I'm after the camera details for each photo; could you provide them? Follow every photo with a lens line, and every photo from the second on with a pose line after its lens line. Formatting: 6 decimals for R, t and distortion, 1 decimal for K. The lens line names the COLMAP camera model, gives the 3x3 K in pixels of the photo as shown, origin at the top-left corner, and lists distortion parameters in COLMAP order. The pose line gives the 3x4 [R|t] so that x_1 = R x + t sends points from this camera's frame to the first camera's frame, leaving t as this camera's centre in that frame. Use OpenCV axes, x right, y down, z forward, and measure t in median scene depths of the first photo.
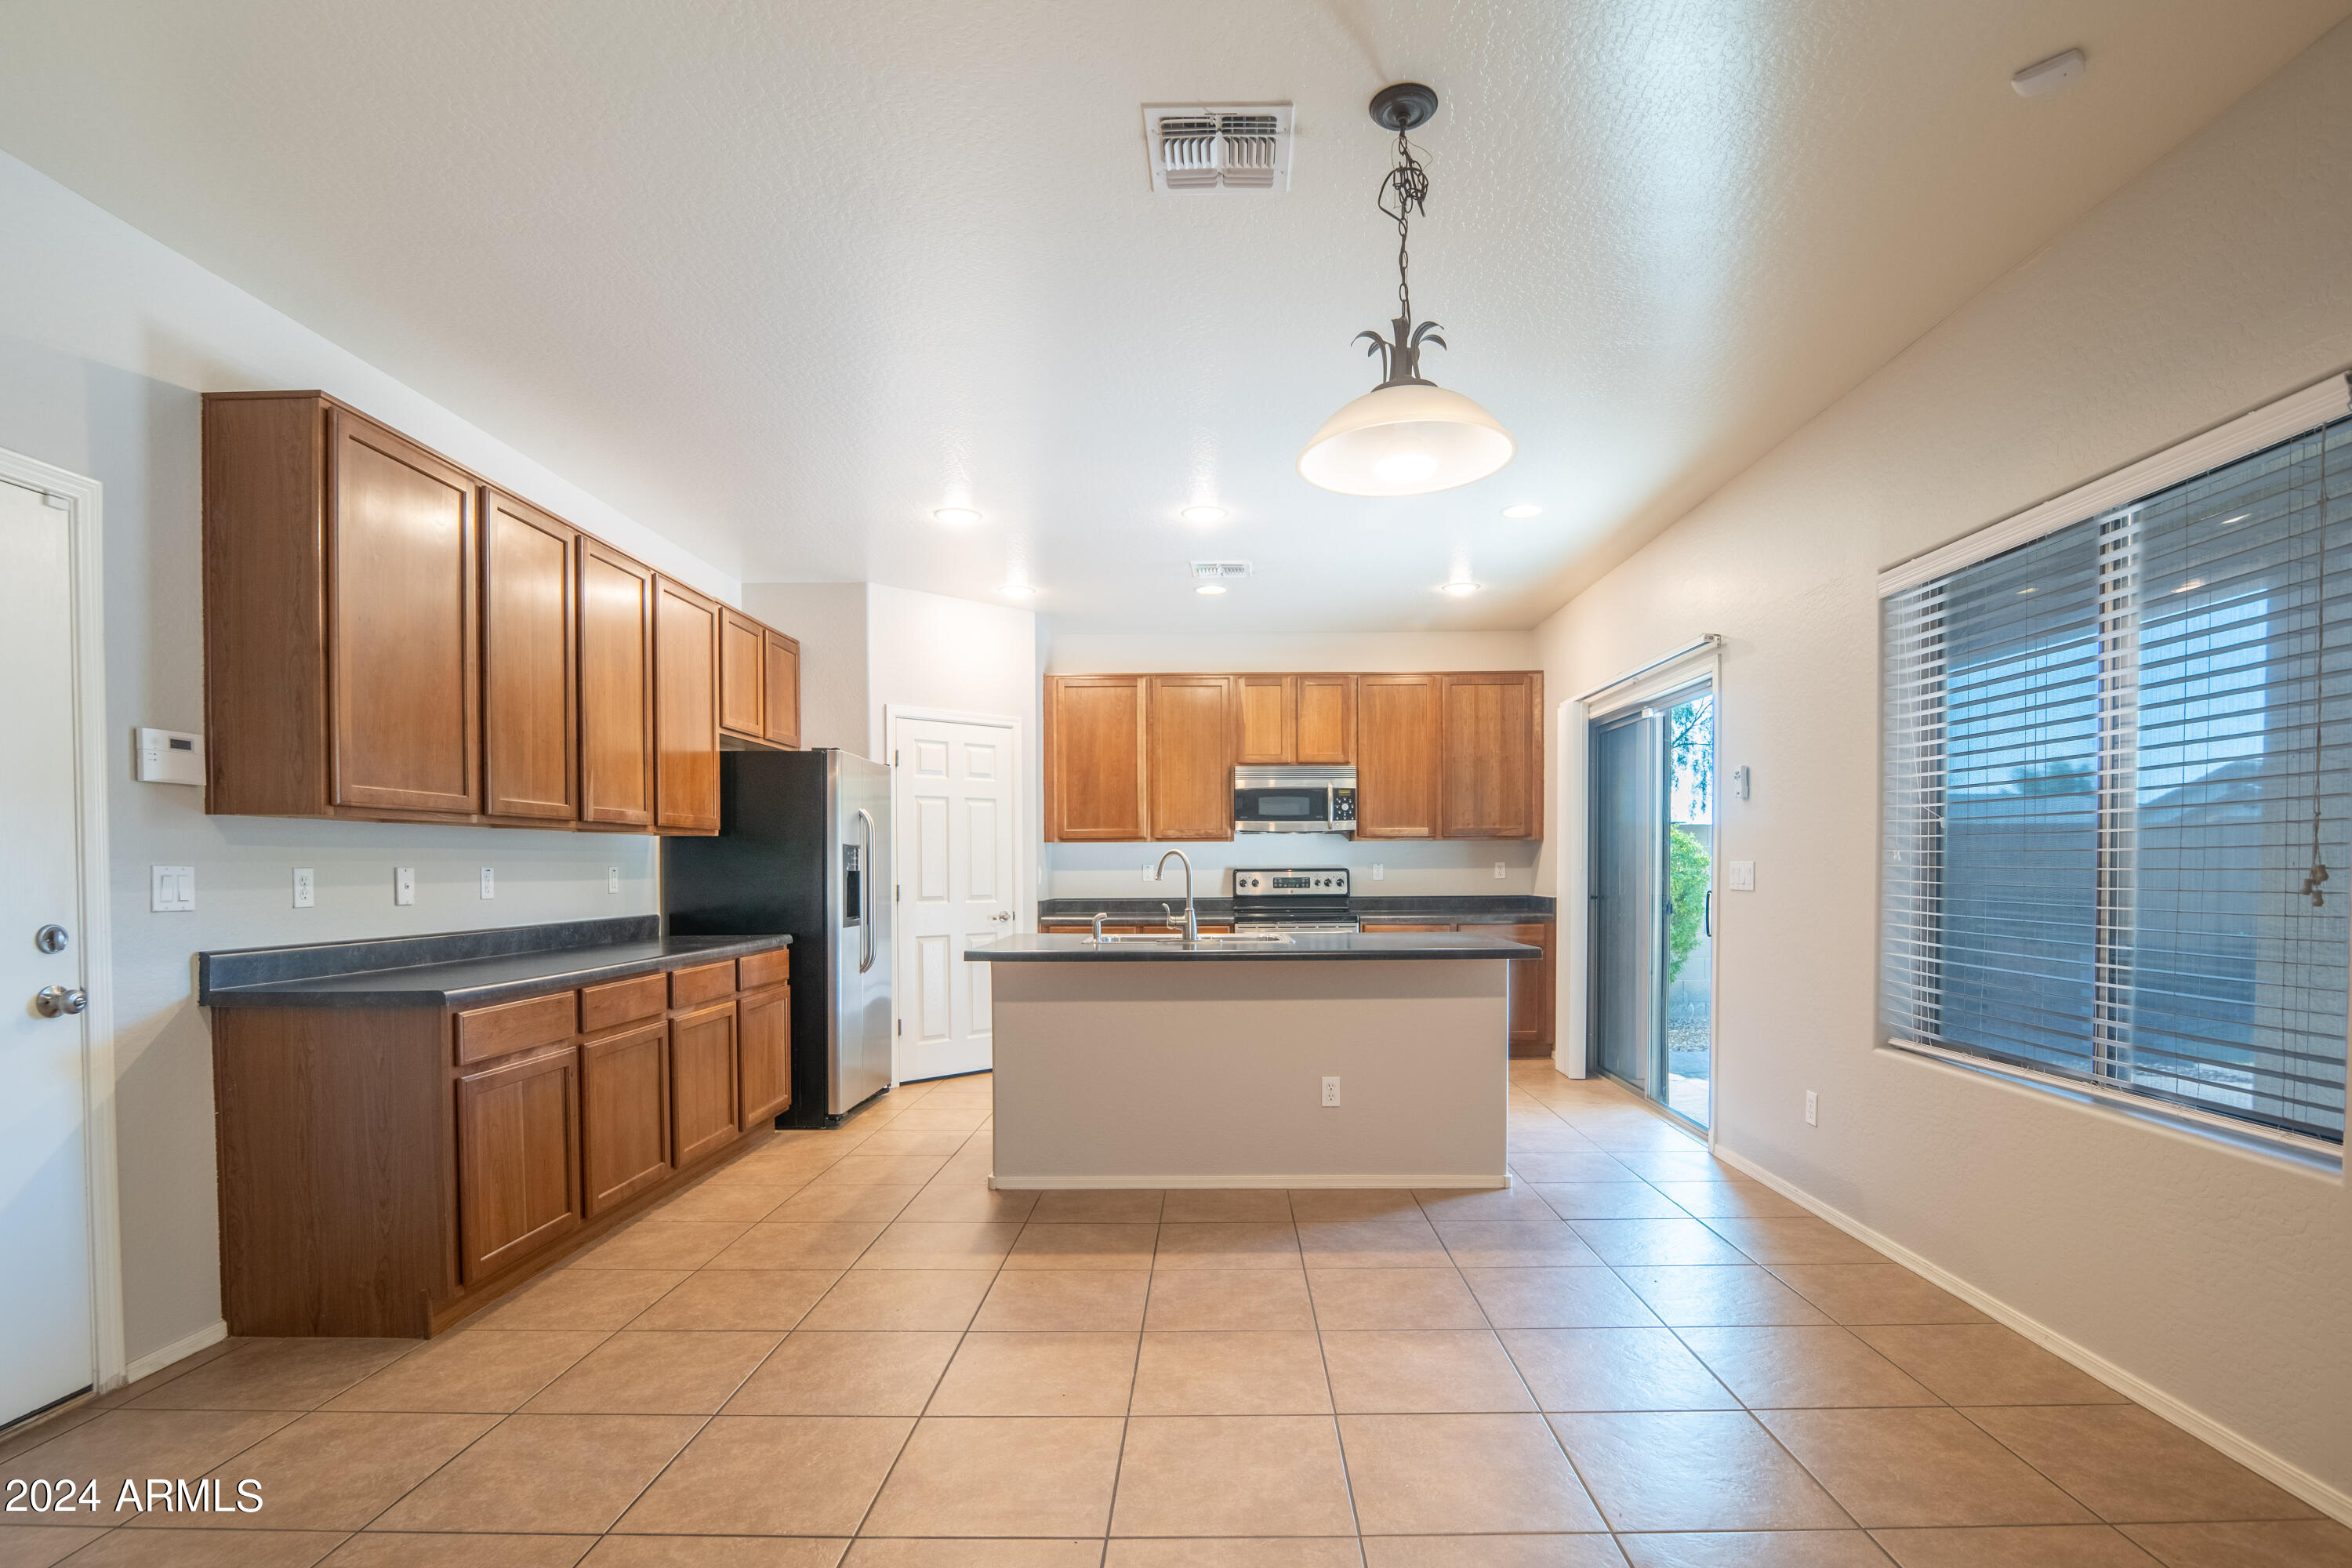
lens RADIAL K [[1158.9, 0, 1221.5], [0, 1158.9, 891.0], [0, 0, 1]] dist [-0.013627, -0.000220]
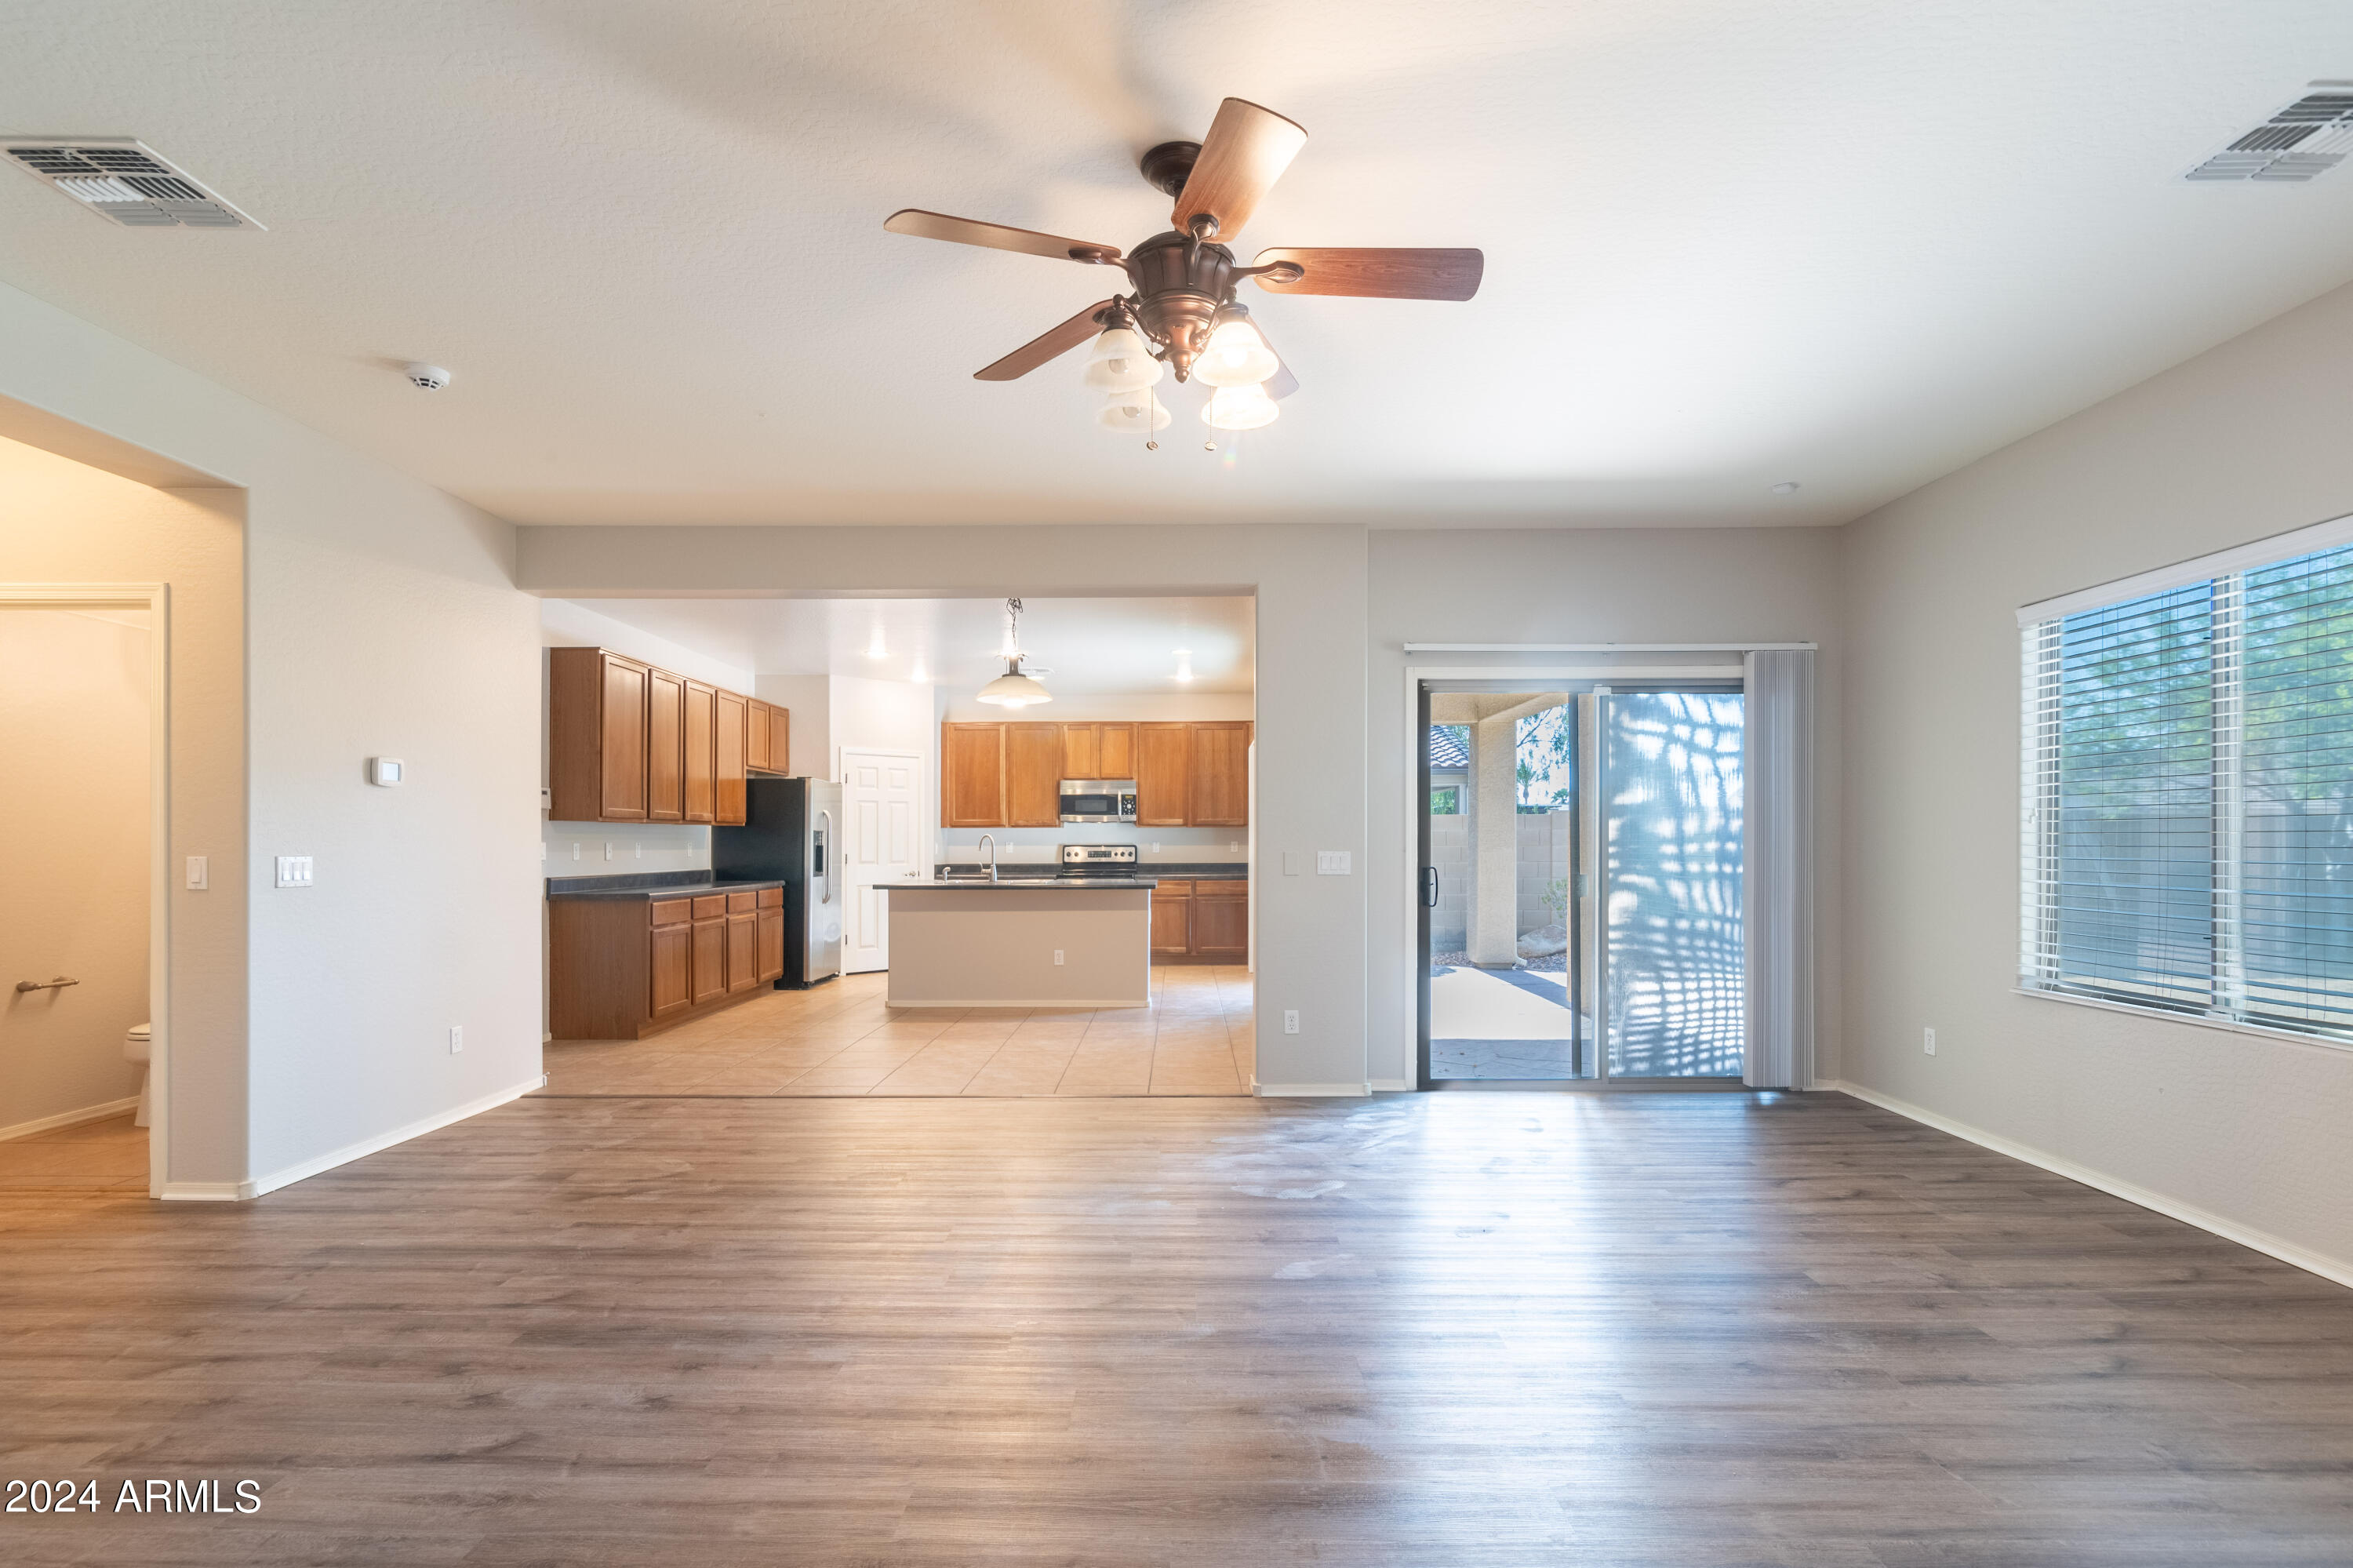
lens RADIAL K [[1113.9, 0, 1170.6], [0, 1113.9, 839.0], [0, 0, 1]] dist [0.001483, 0.000091]
pose [[0.999984, 0.003987, -0.003886, 0.235731], [-0.004084, 0.999675, -0.025168, 0.014362], [0.003785, 0.025183, 0.999676, -0.732706]]
